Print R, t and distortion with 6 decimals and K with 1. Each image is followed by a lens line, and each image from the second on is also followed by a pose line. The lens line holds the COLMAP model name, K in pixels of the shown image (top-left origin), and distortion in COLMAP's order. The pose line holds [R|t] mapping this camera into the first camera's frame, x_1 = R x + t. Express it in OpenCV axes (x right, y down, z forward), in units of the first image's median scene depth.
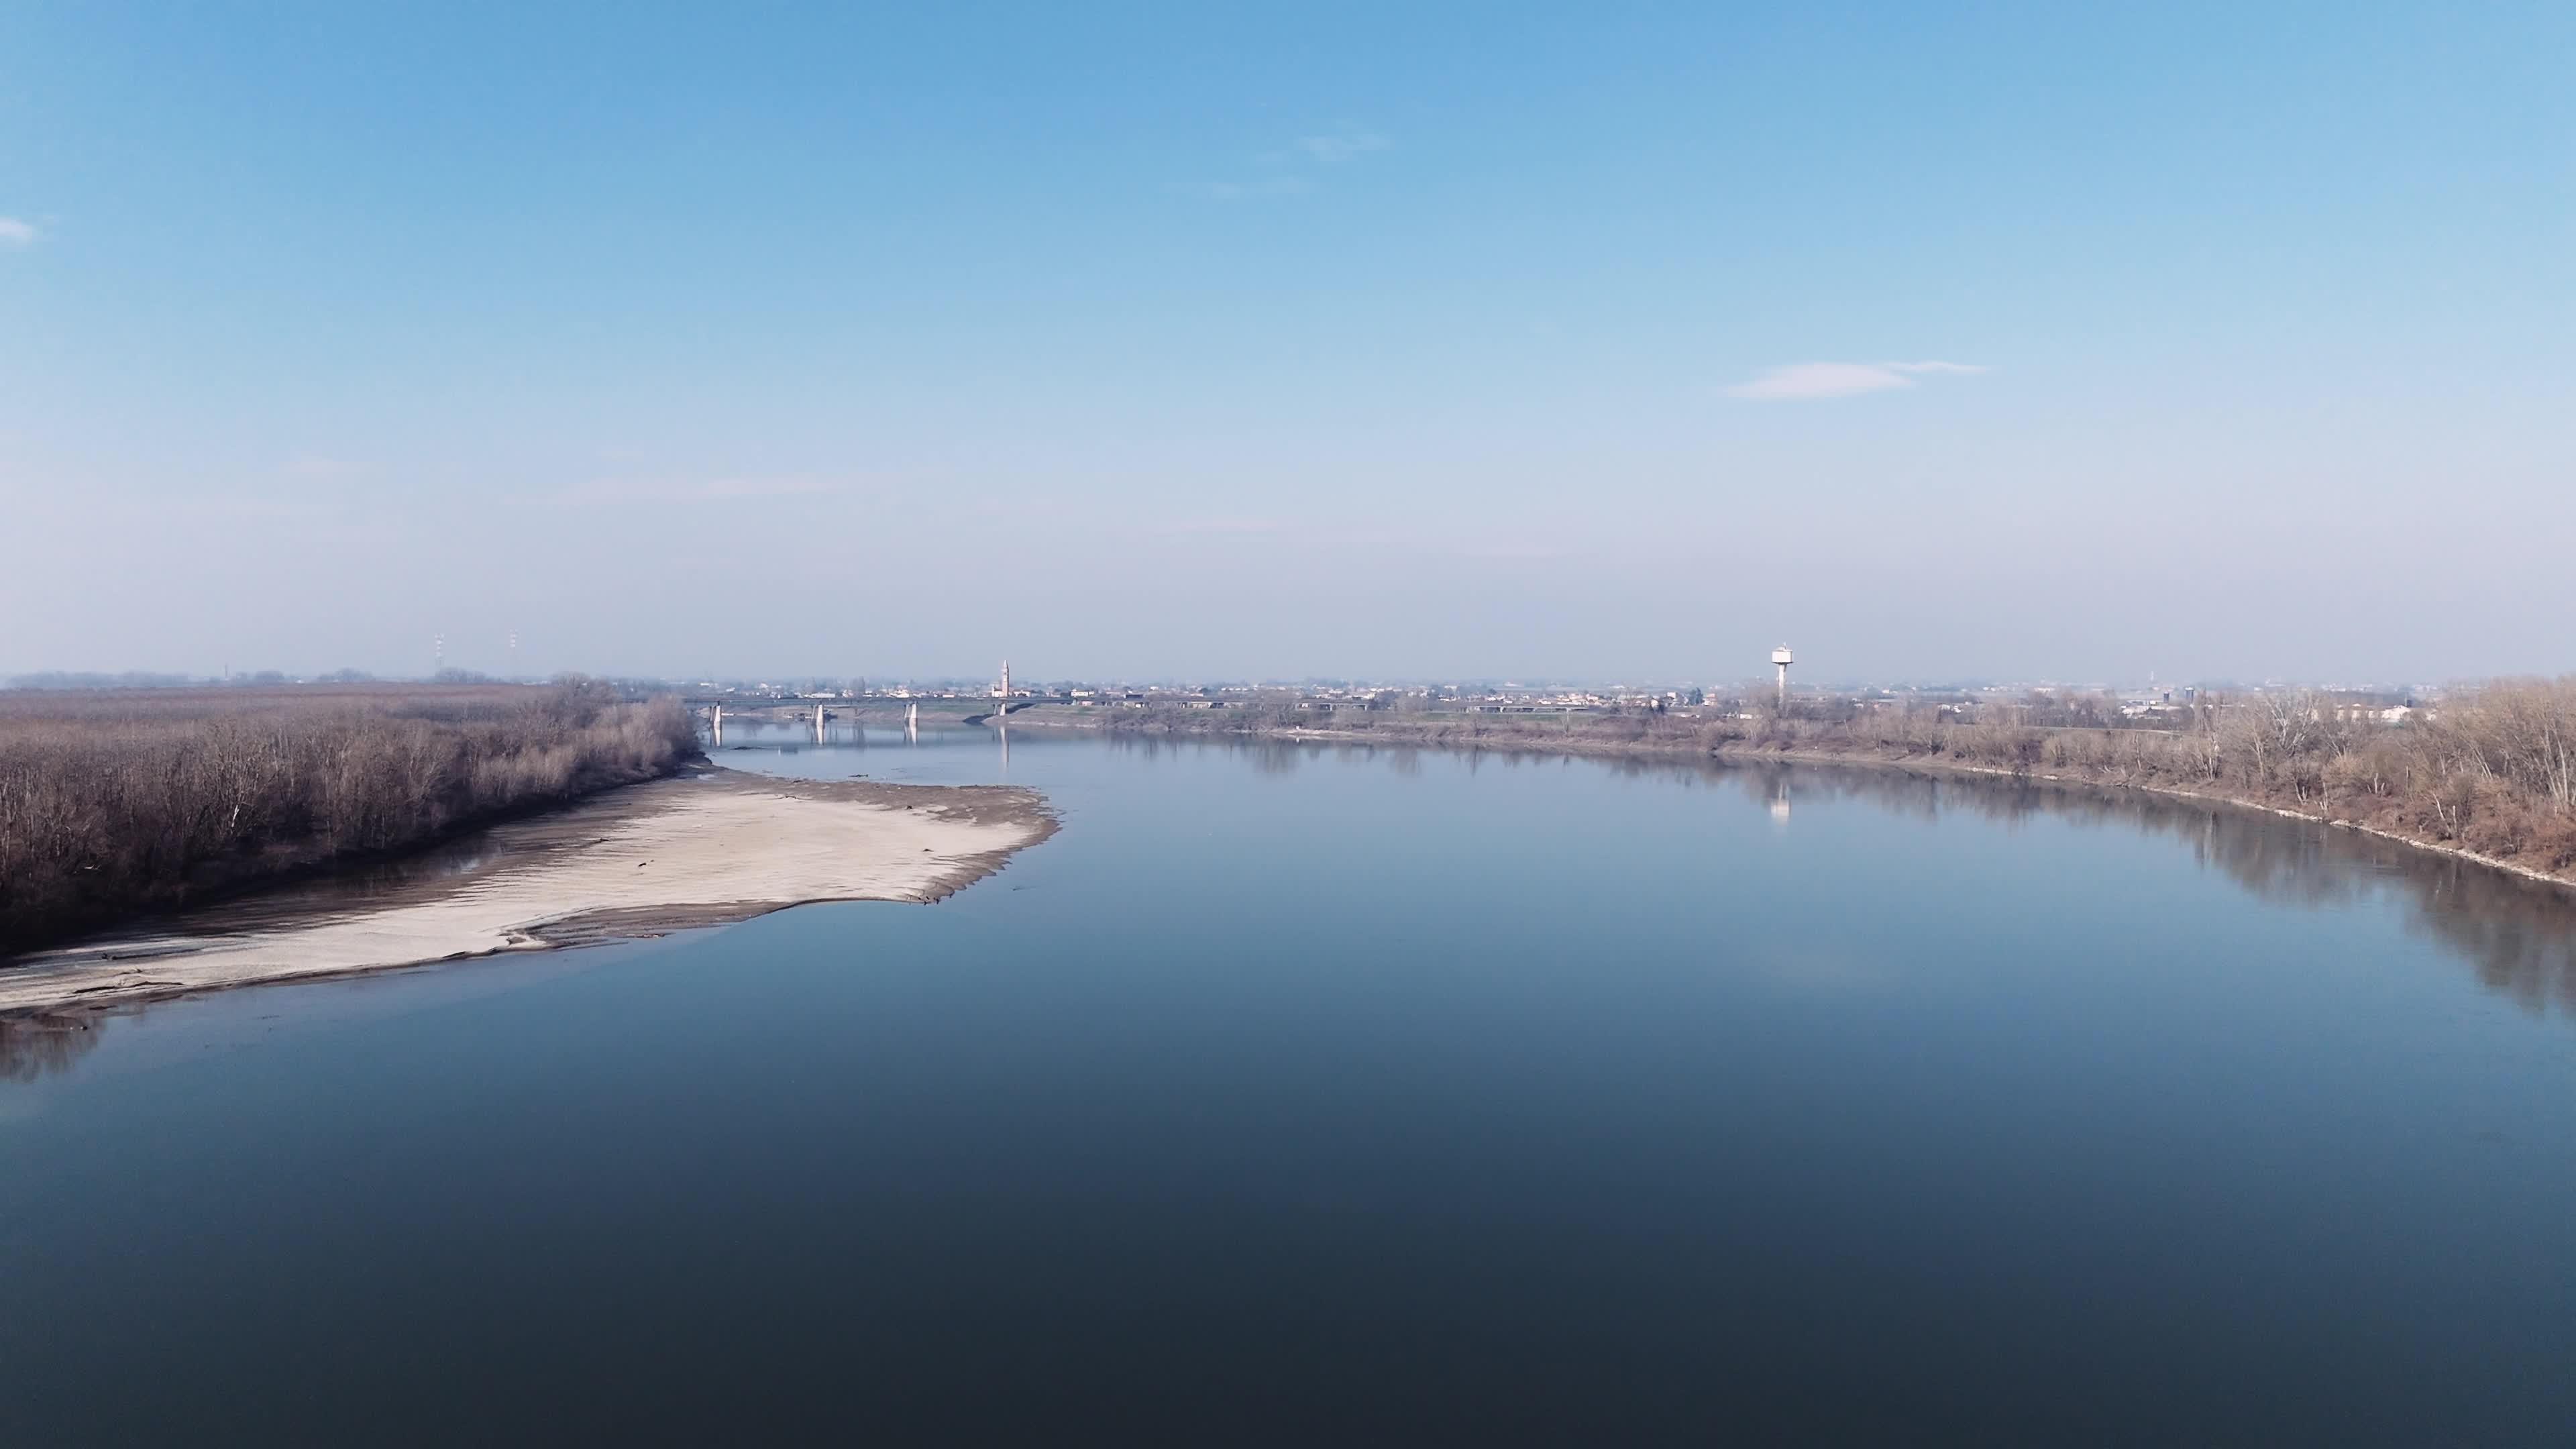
lens RADIAL K [[2022.0, 0, 1288.0], [0, 2022.0, 724.5], [0, 0, 1]] dist [0.002962, -0.004840]
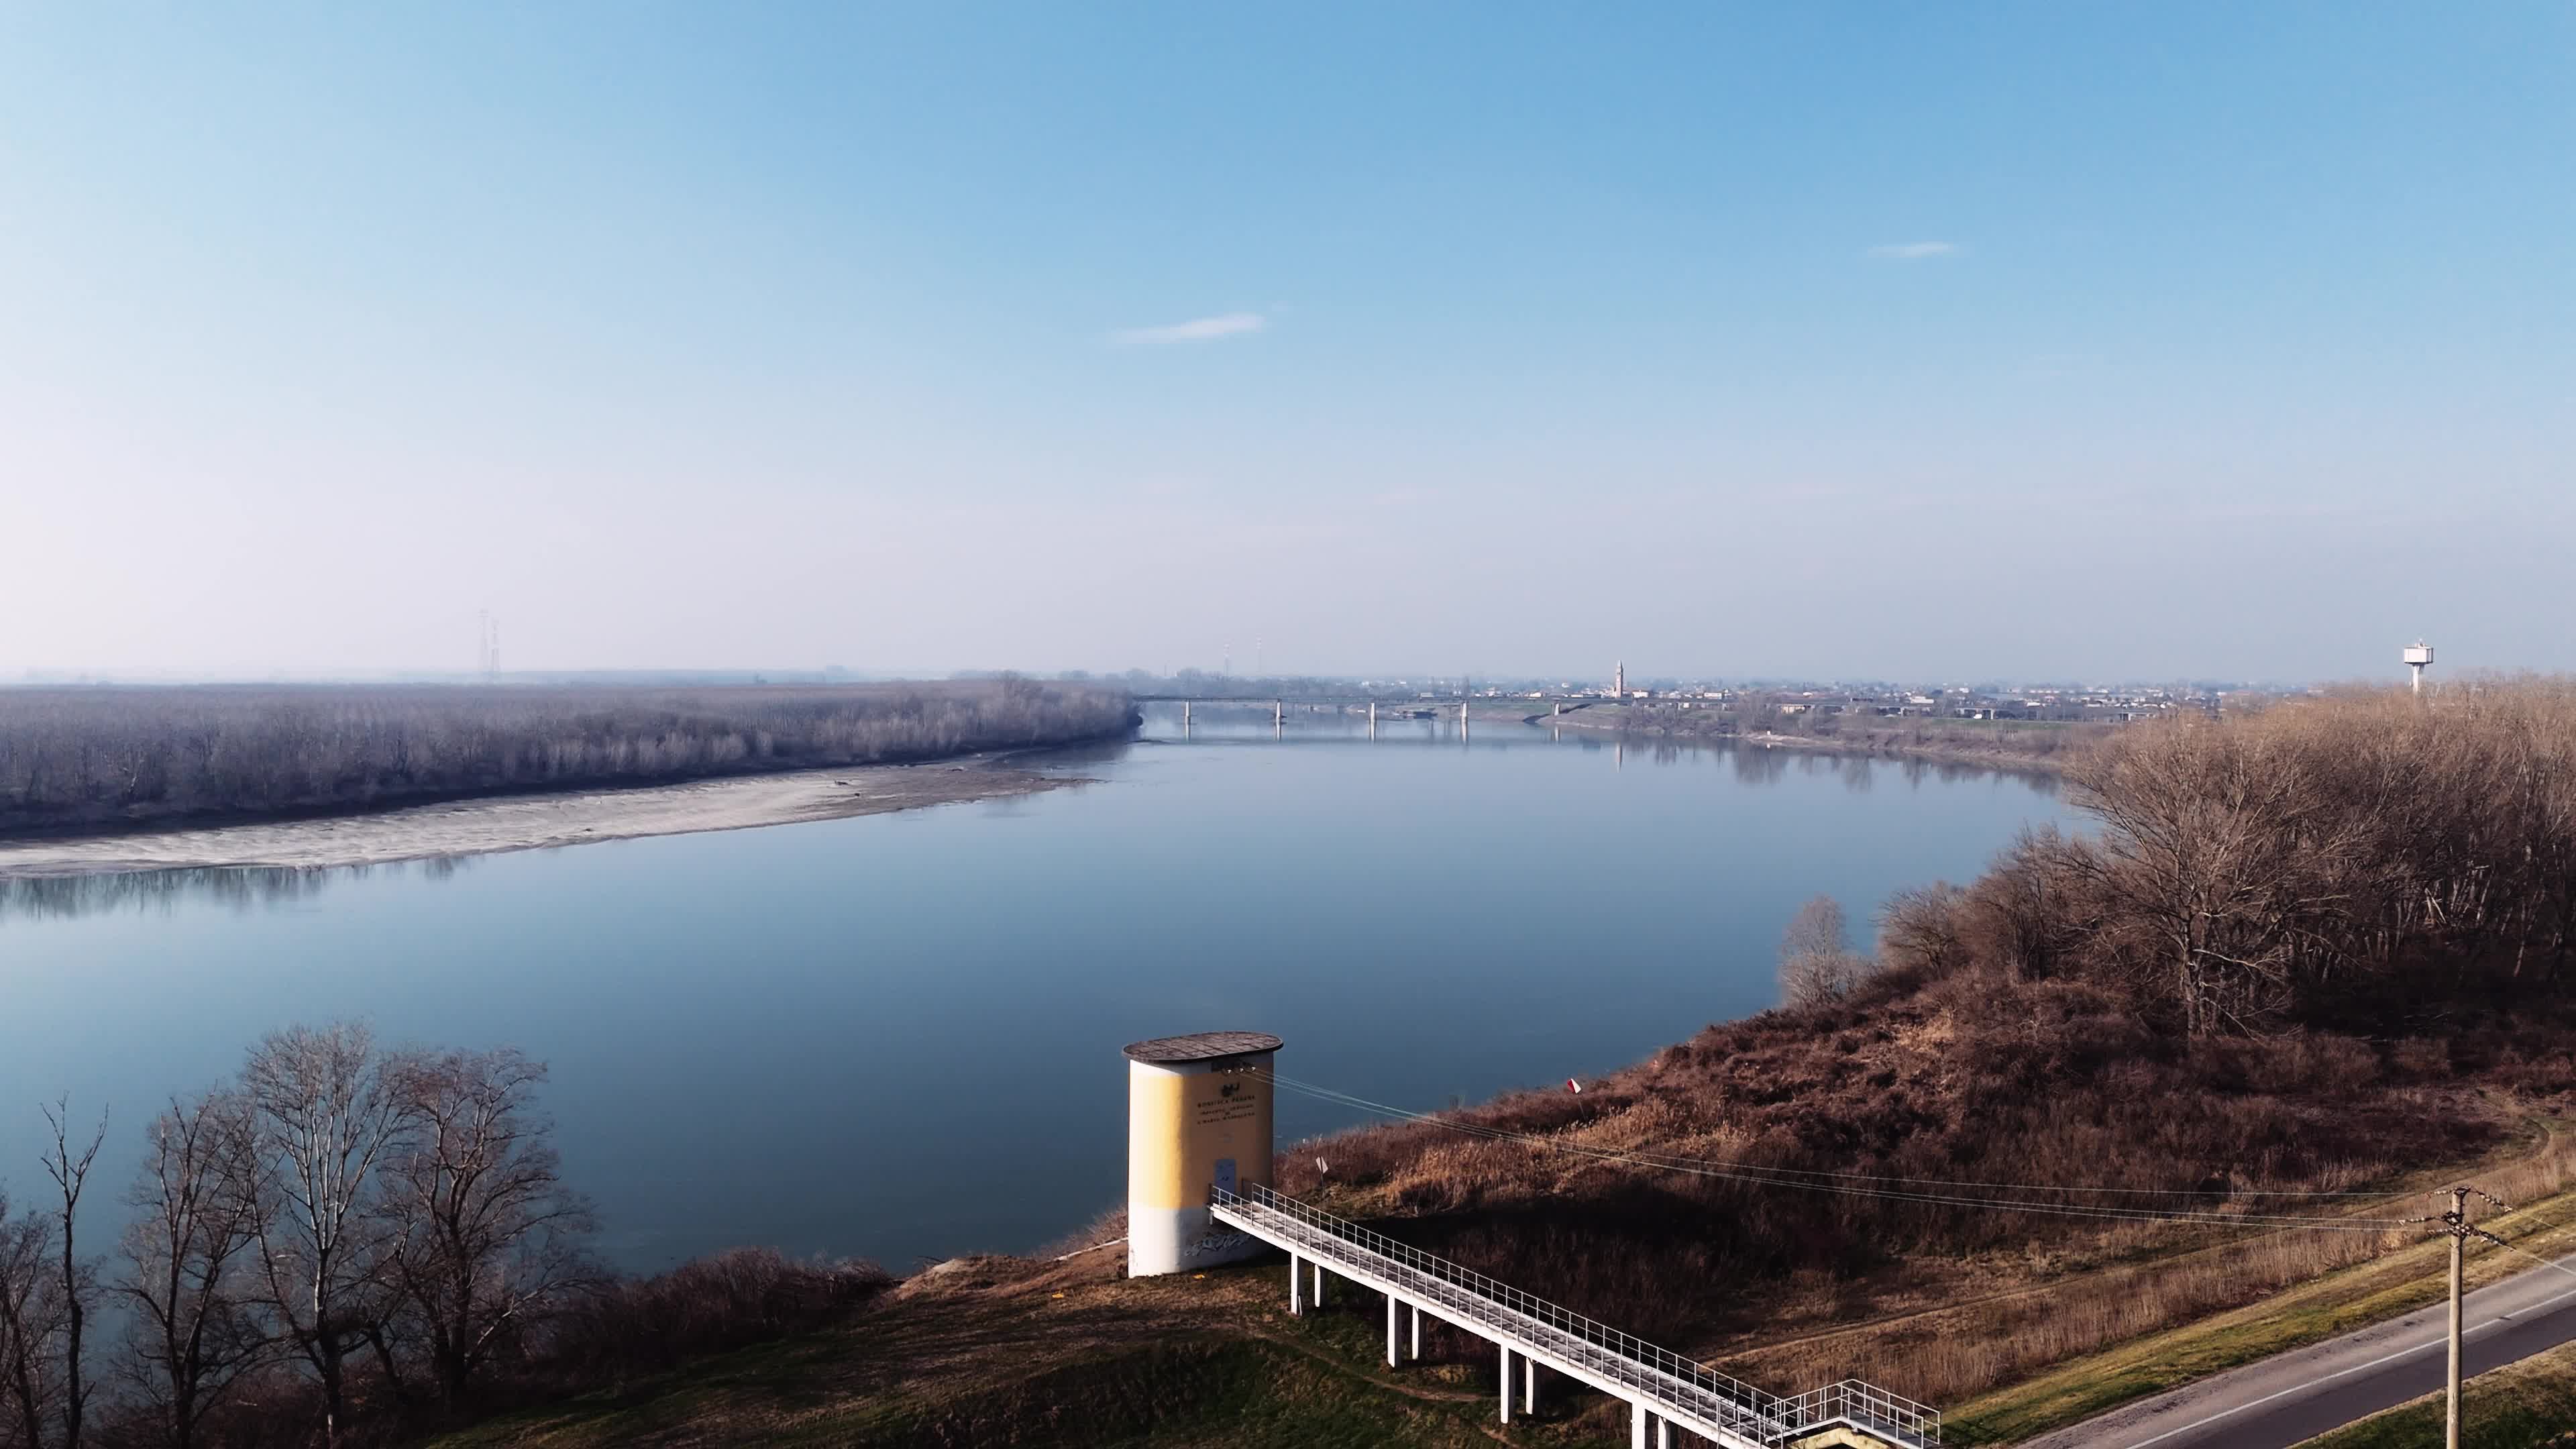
lens RADIAL K [[2022.0, 0, 1288.0], [0, 2022.0, 724.5], [0, 0, 1]] dist [0.002962, -0.004840]
pose [[0.865780, 0.016704, -0.500146, 0.278628], [-0.016739, 0.999850, 0.004415, -0.002601], [0.500145, 0.004549, 0.865930, 0.095687]]
